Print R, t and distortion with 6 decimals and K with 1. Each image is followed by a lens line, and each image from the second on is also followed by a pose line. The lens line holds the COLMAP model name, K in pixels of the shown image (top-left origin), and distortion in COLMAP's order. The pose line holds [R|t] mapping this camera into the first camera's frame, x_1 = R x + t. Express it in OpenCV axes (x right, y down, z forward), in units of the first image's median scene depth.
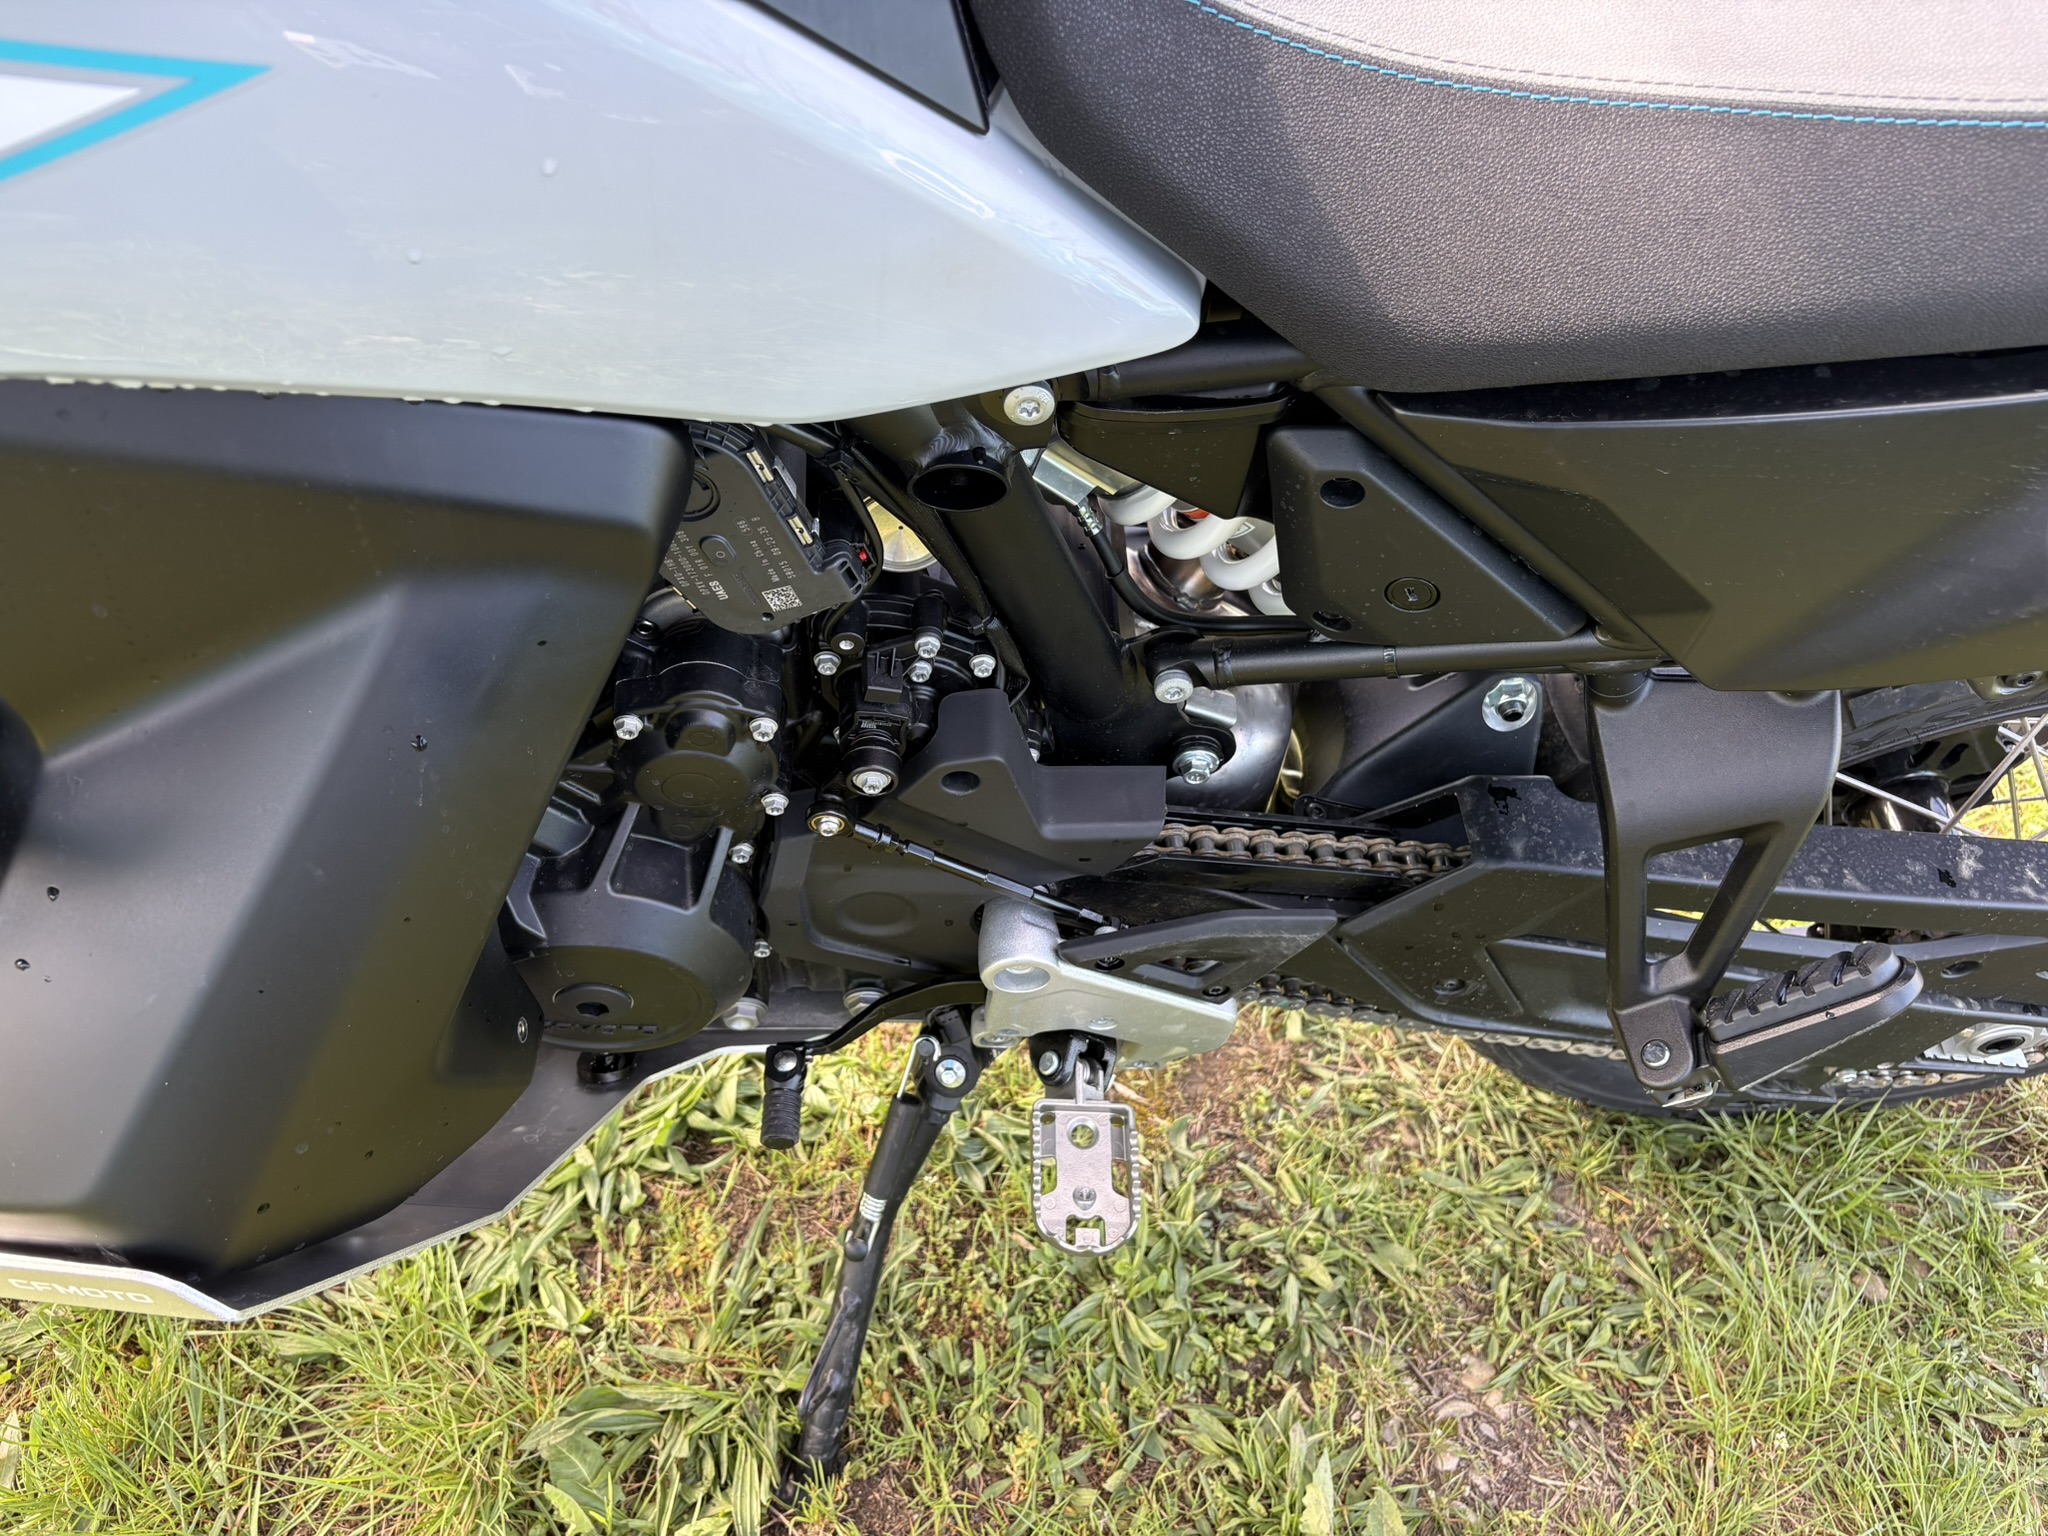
lens RADIAL K [[1569.3, 0, 1024.0], [0, 1569.3, 768.0], [0, 0, 1]] dist [-0.009487, -0.010751]
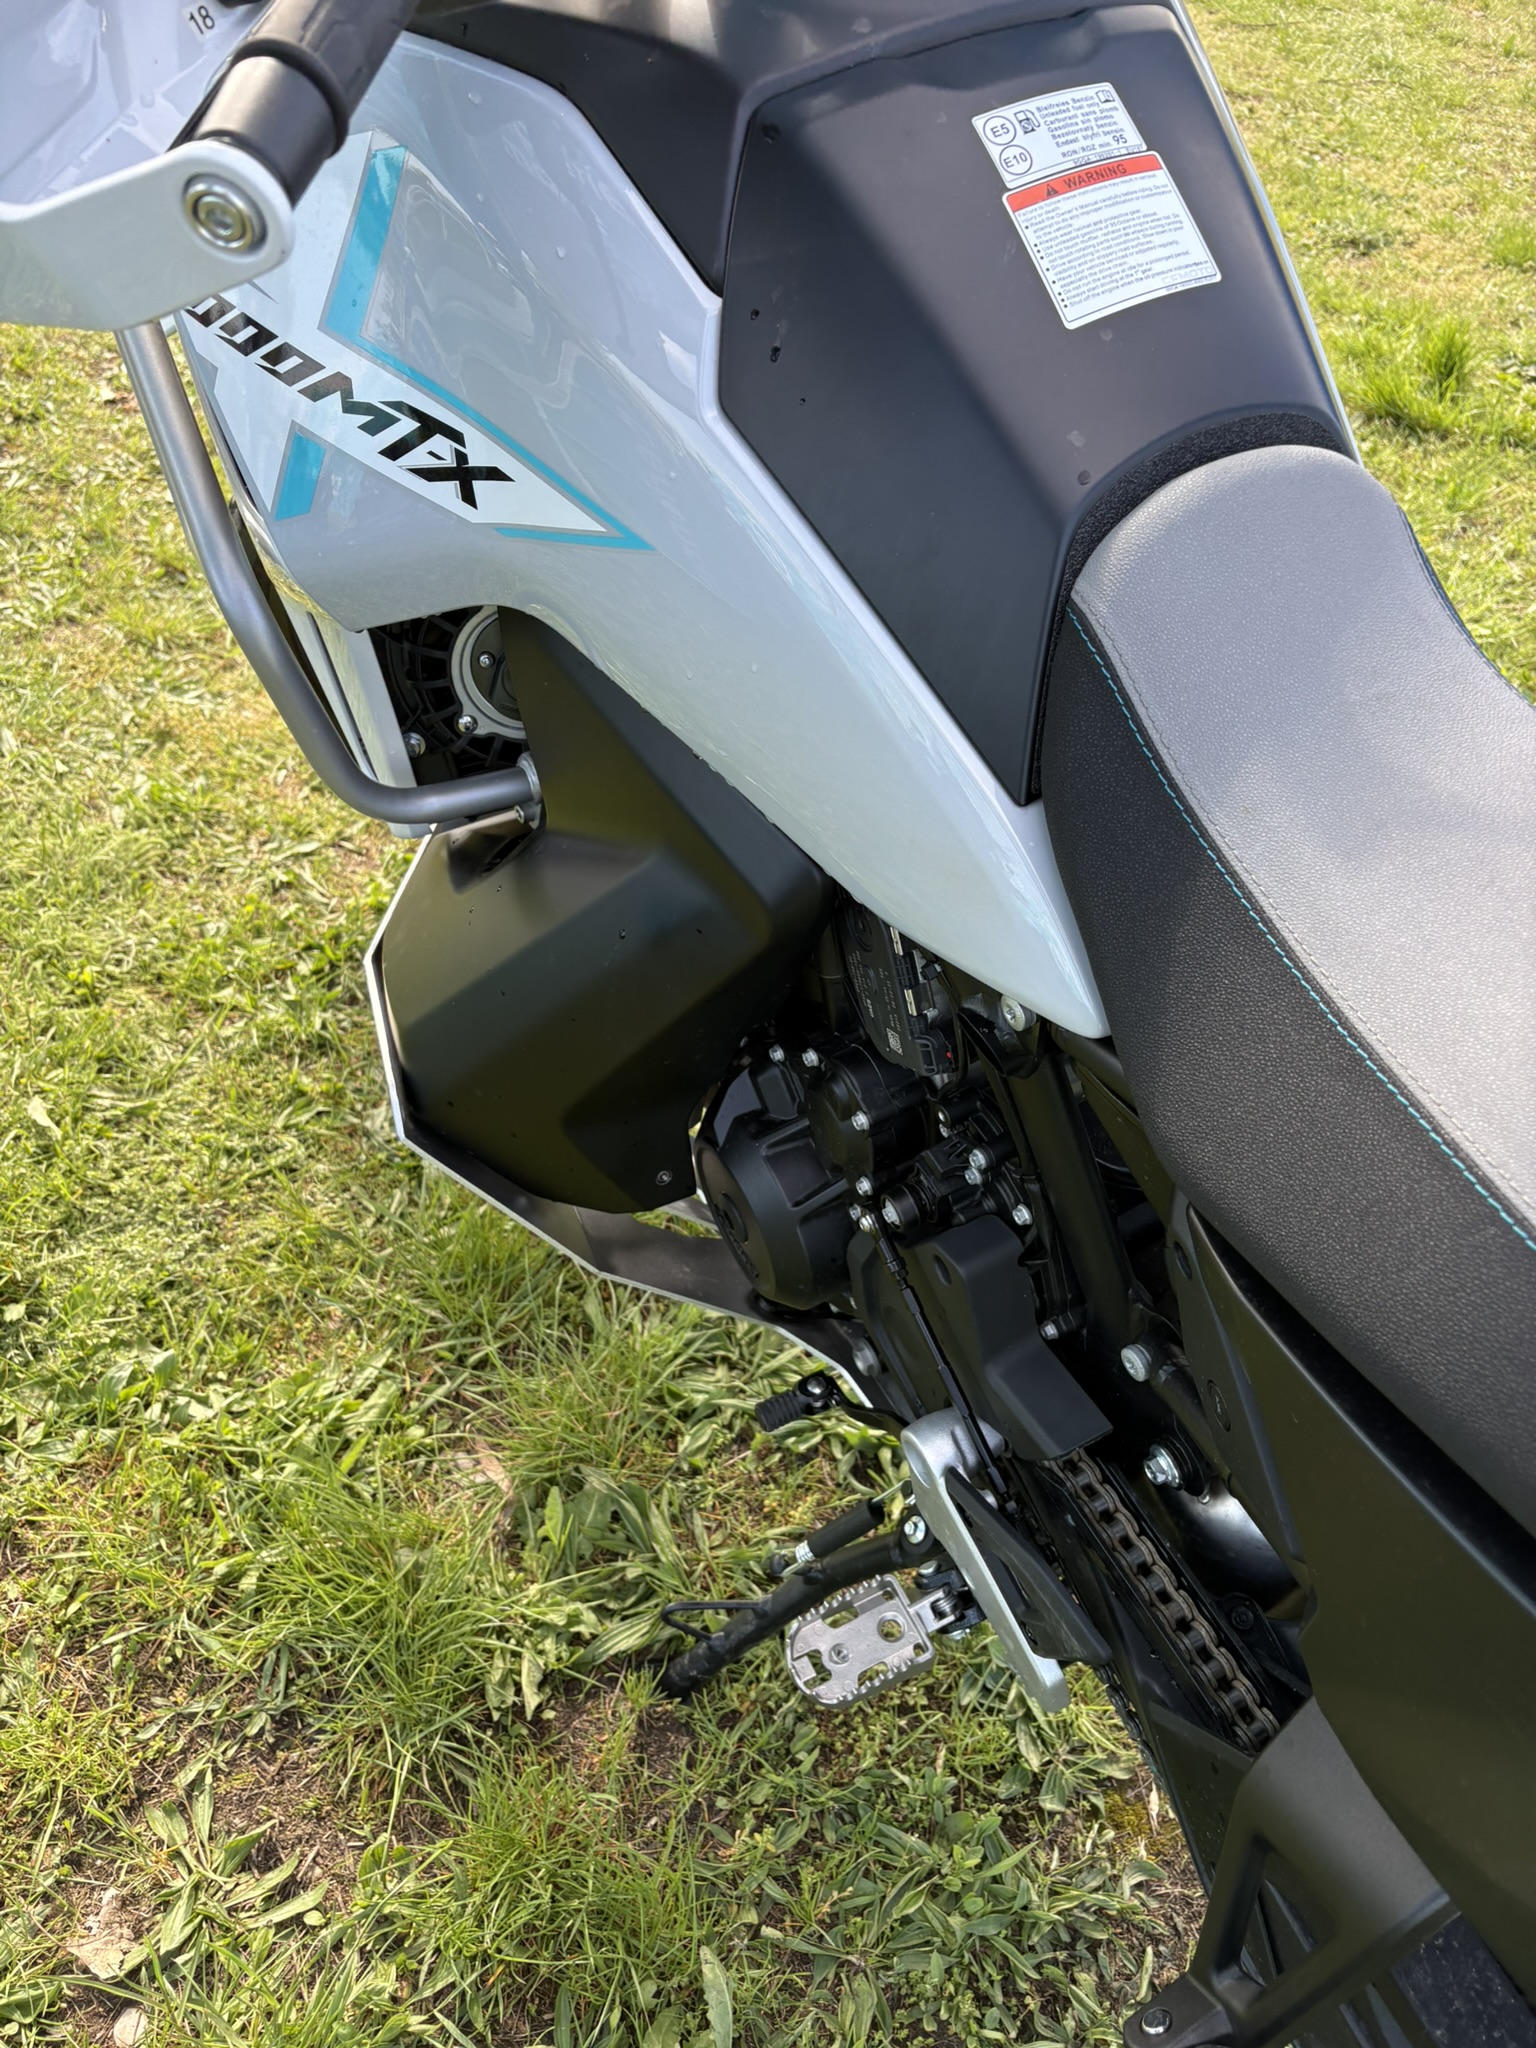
lens RADIAL K [[1587.4, 0, 765.2], [0, 1587.4, 1033.3], [0, 0, 1]] dist [0.003343, -0.001795]
pose [[0.428668, 0.587214, -0.686603, 0.405120], [-0.683476, 0.707783, 0.178613, -0.157120], [0.590850, 0.392711, 0.704751, -0.008614]]
